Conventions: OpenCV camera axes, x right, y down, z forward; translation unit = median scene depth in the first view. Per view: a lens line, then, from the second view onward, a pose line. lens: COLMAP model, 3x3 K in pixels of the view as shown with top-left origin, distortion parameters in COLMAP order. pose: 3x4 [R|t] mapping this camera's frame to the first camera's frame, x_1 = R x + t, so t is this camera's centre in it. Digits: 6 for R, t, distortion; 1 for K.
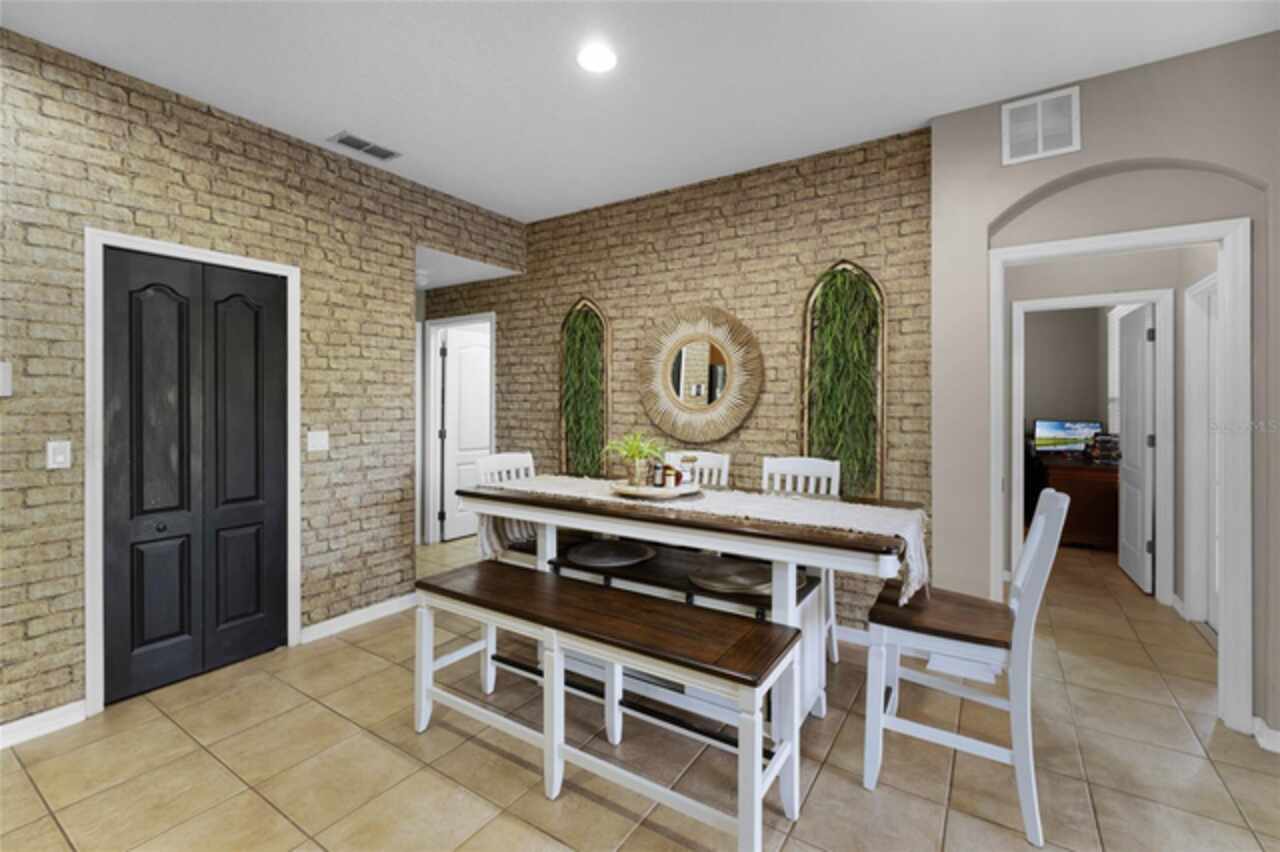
lens RADIAL K [[550.2, 0, 642.1], [0, 550.2, 400.2], [0, 0, 1]] dist [-0.001068, -0.000149]
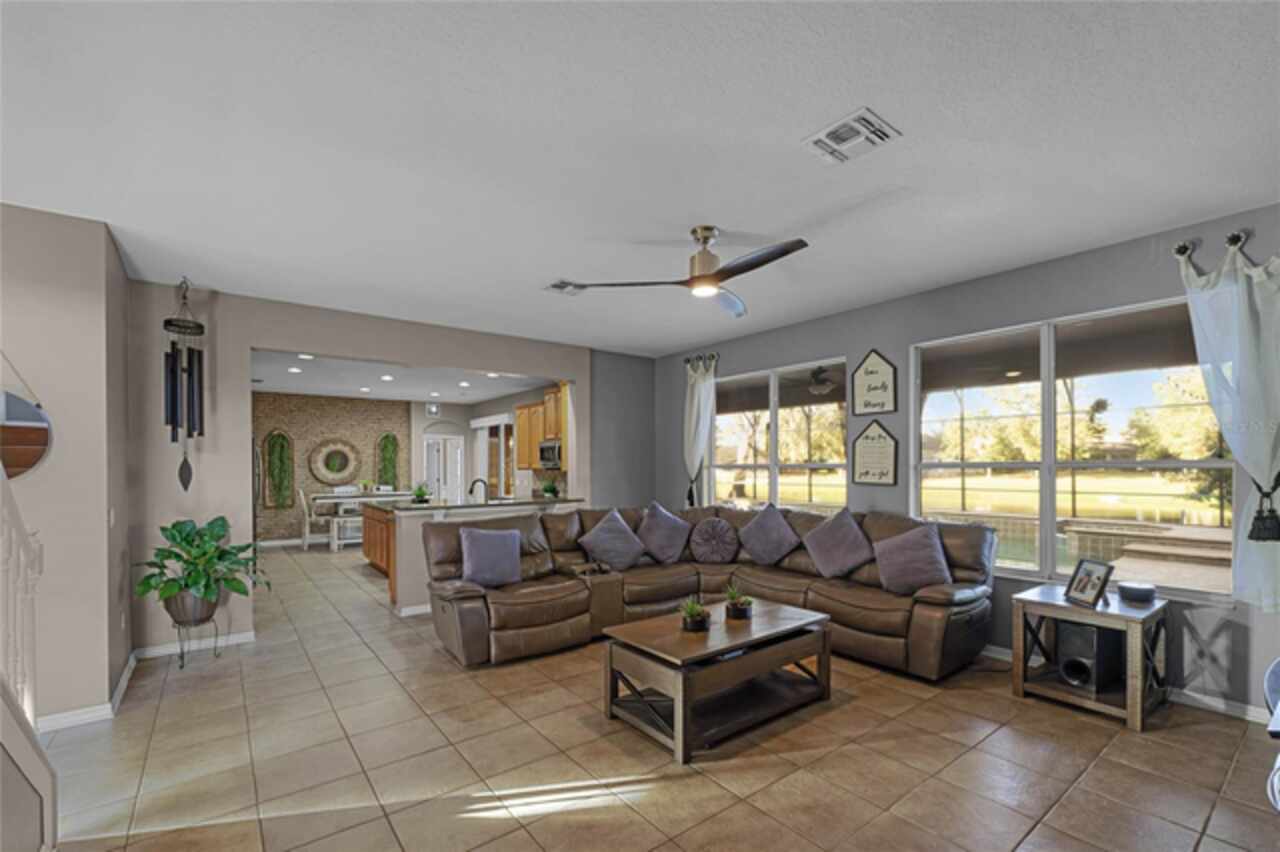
lens RADIAL K [[555.5, 0, 646.5], [0, 555.5, 468.9], [0, 0, 1]] dist [-0.000670, 0.000007]
pose [[0.322844, -0.007526, 0.946422, -2.214934], [0.006931, 0.999960, 0.005587, -0.013078], [-0.946427, 0.004756, 0.322883, -1.560784]]
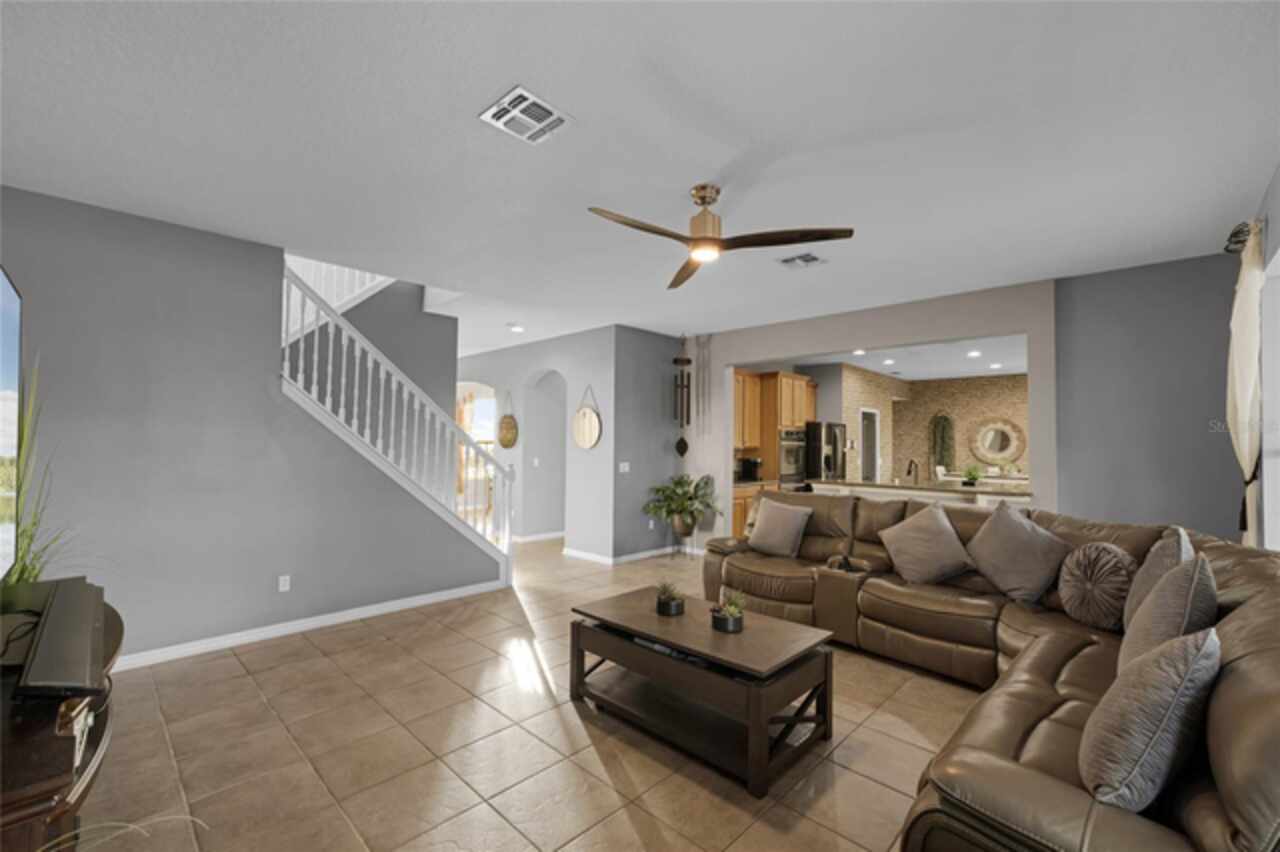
lens RADIAL K [[540.1, 0, 640.0], [0, 540.1, 426.0], [0, 0, 1]] dist [0.001833, 0.000088]
pose [[0.980928, 0.005150, -0.194303, -1.212700], [-0.011537, 0.999429, -0.031755, -0.014034], [0.194028, 0.033391, 0.980428, -2.202419]]
